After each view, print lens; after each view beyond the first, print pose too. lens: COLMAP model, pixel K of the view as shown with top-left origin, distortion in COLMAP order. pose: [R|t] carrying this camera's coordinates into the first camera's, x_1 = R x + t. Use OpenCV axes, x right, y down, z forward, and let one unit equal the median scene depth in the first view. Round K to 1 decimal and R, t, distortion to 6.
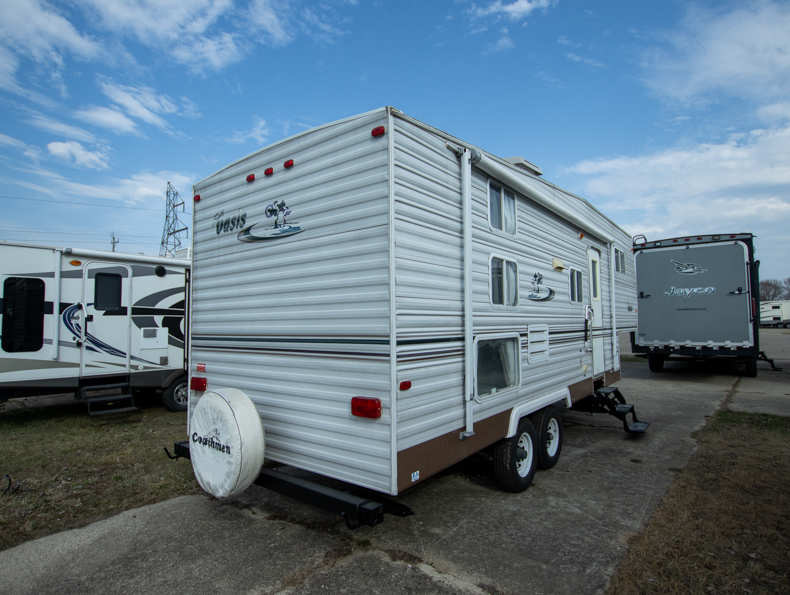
lens RADIAL K [[437.3, 0, 395.0], [0, 437.3, 297.5], [0, 0, 1]] dist [-0.032362, 0.001053]
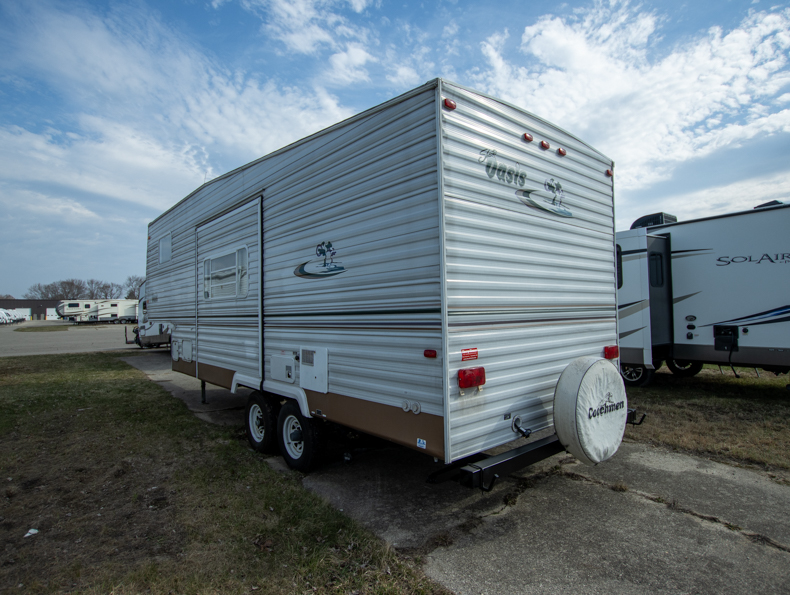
lens RADIAL K [[444.7, 0, 395.0], [0, 444.7, 297.5], [0, 0, 1]] dist [-0.028528, 0.001922]
pose [[0.207199, 0.038338, 0.977547, -1.254367], [-0.043634, 0.998600, -0.029915, 0.102720], [-0.977325, -0.036456, 0.208581, 1.032506]]
